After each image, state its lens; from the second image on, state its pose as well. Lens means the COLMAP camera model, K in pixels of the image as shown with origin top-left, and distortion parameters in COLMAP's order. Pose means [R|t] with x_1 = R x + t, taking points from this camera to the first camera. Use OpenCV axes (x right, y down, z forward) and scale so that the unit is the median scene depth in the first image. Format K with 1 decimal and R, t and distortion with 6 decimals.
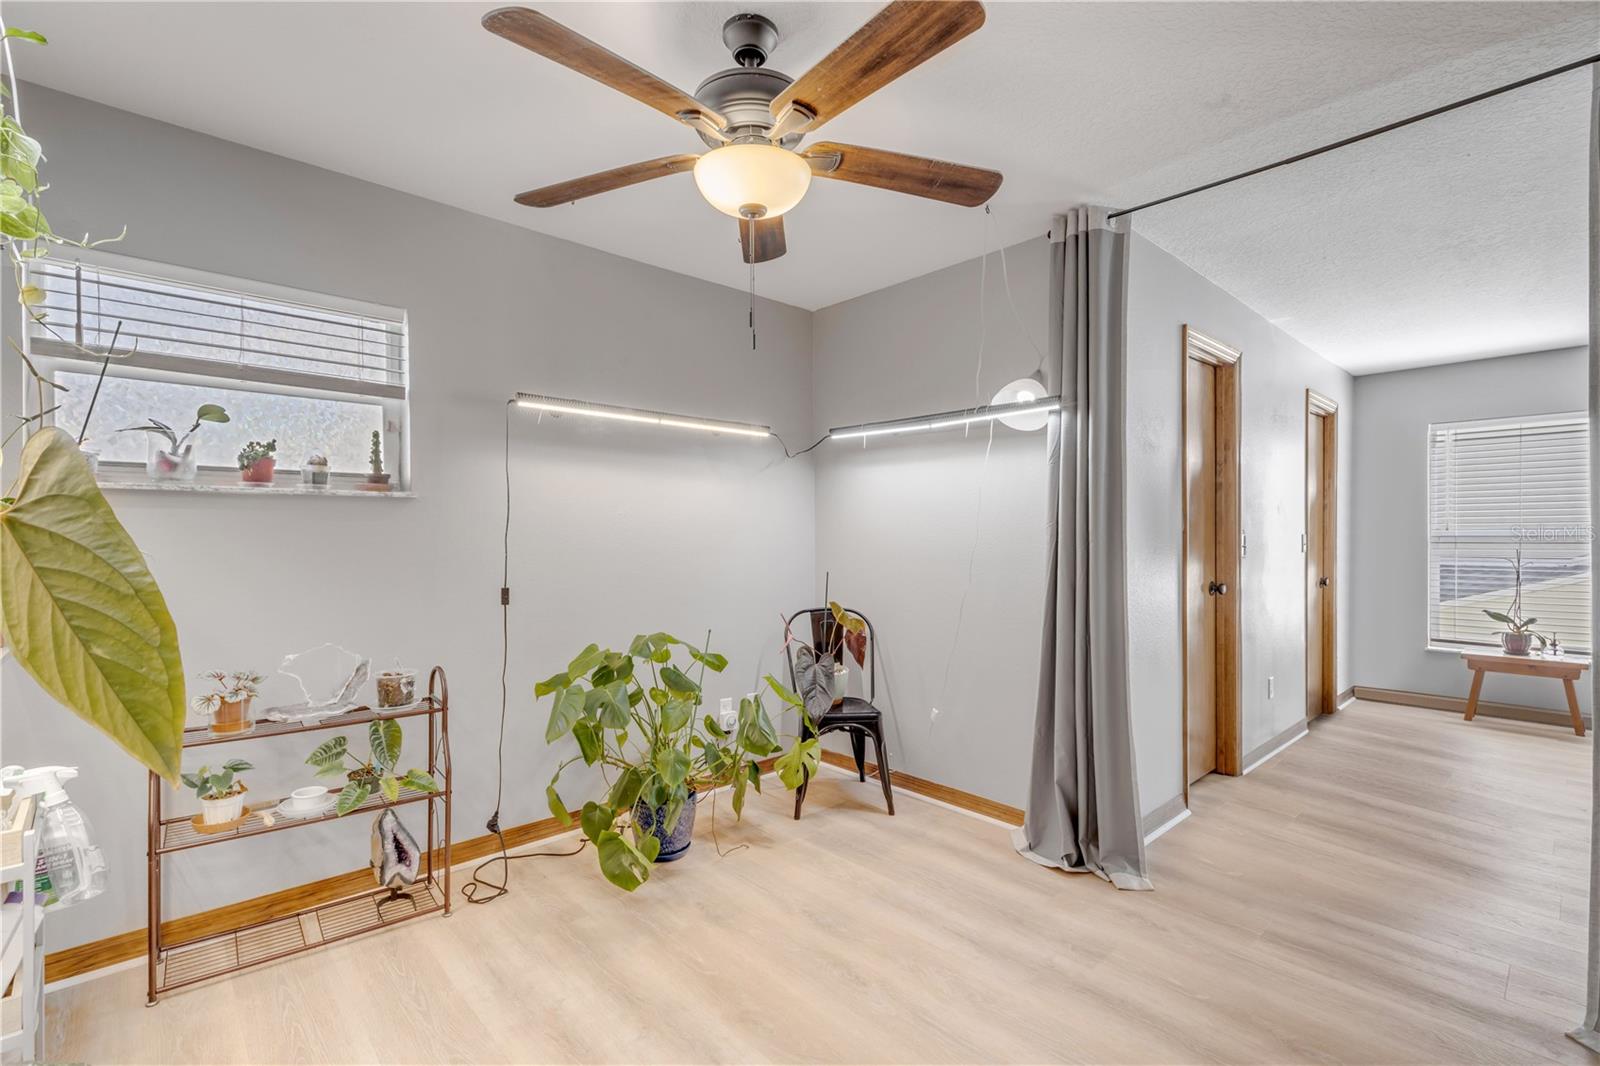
lens RADIAL K [[718.9, 0, 795.8], [0, 718.9, 540.9], [0, 0, 1]] dist [-0.002916, -0.000810]
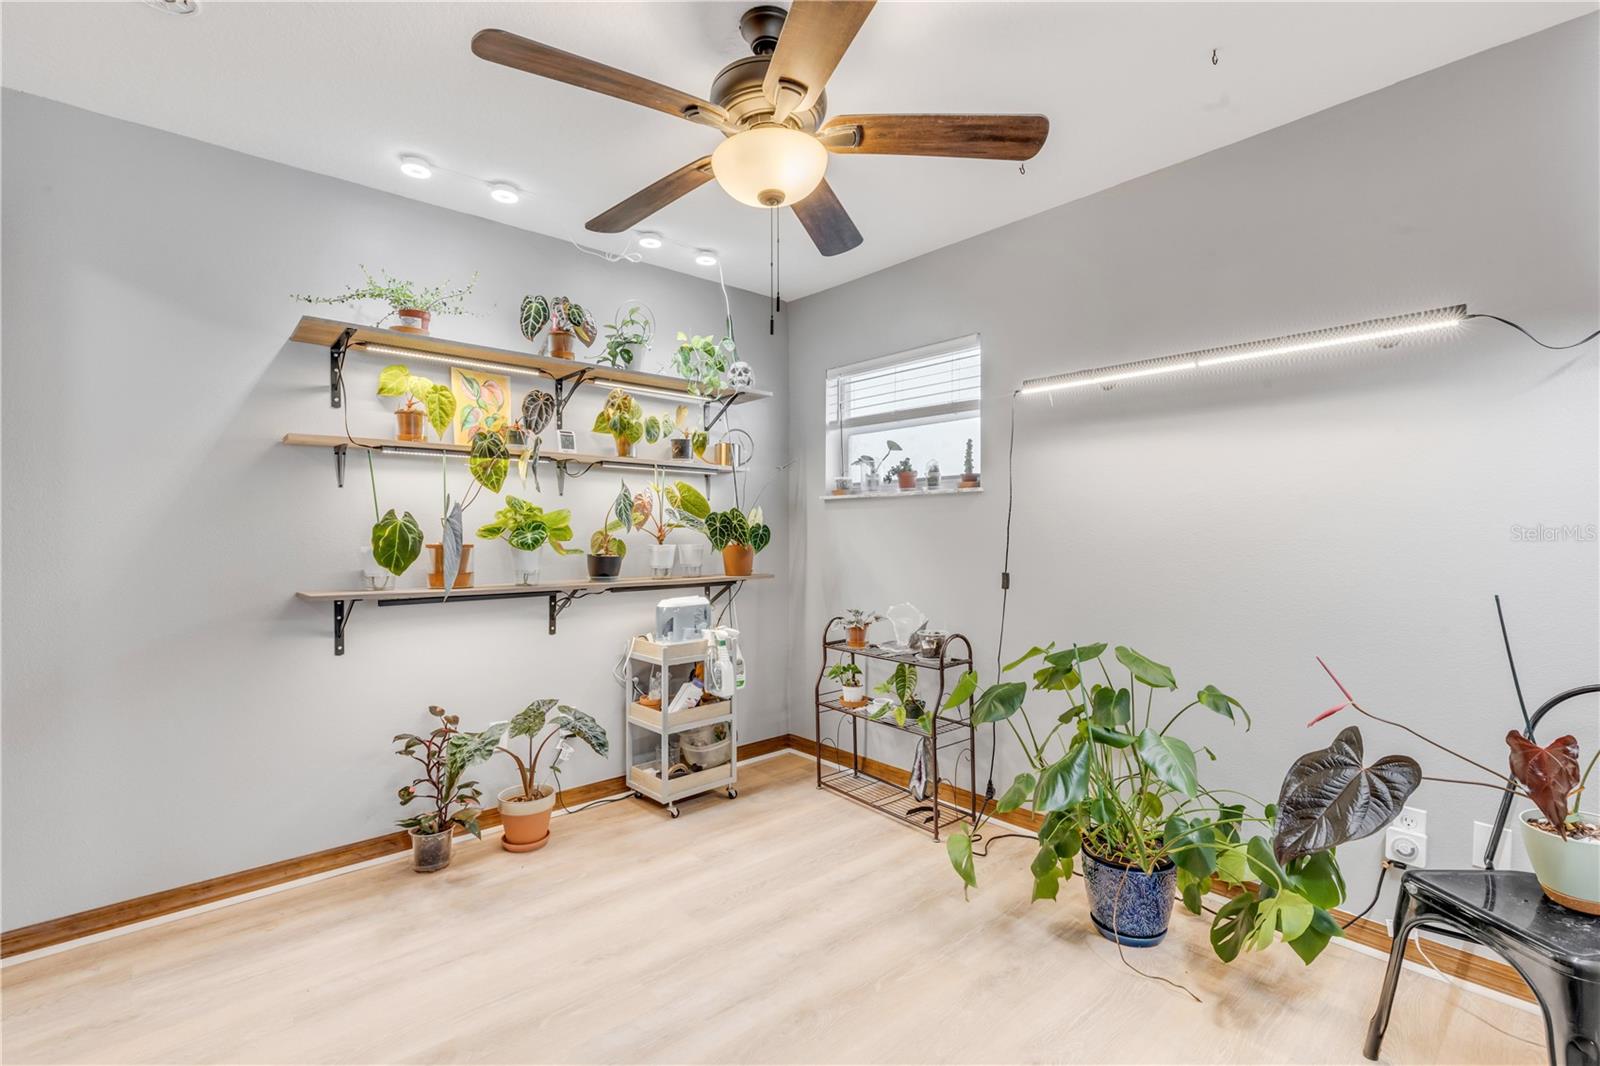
lens RADIAL K [[718.9, 0, 803.4], [0, 718.9, 530.9], [0, 0, 1]] dist [-0.002916, -0.000810]
pose [[-0.016069, 0.004229, -0.999862, 0.696197], [-0.000917, 0.999991, 0.004245, 0.000245], [0.999870, 0.000985, -0.016065, 0.777024]]
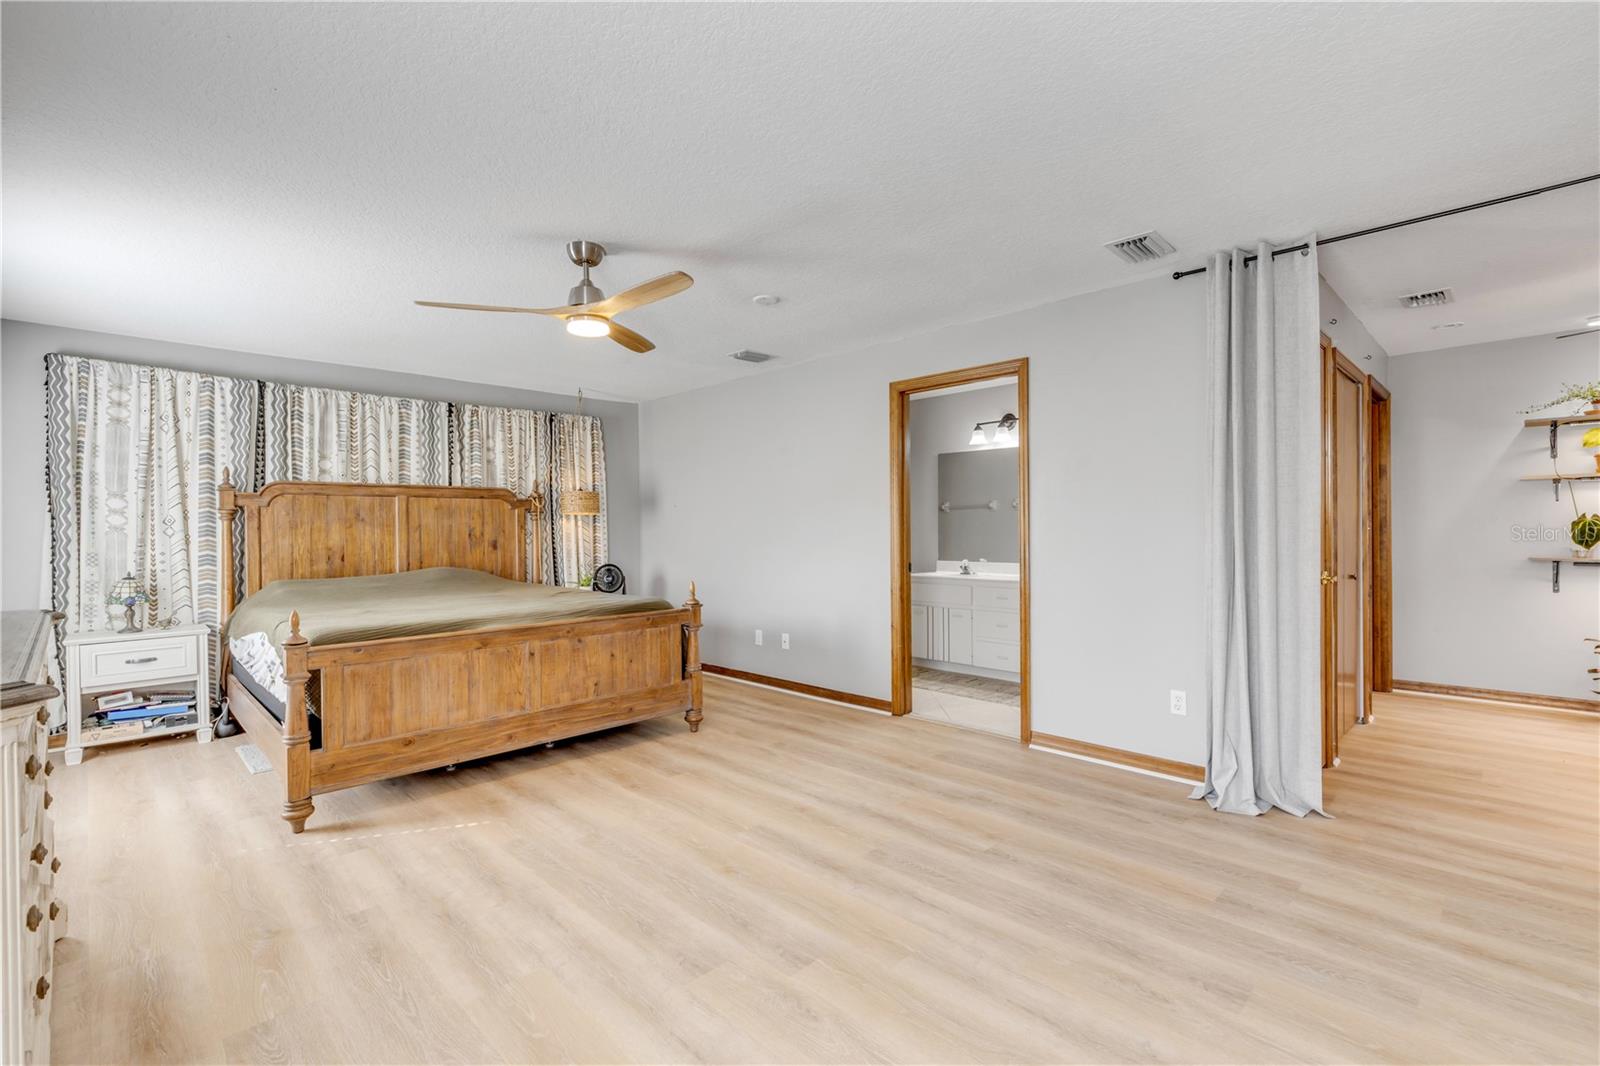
lens RADIAL K [[718.9, 0, 802.9], [0, 718.9, 530.4], [0, 0, 1]] dist [-0.002916, -0.000810]
pose [[-0.998138, 0.013122, -0.059561, 1.811083], [0.012382, 0.999842, 0.012781, -0.029547], [0.059720, 0.012020, -0.998143, 1.899015]]
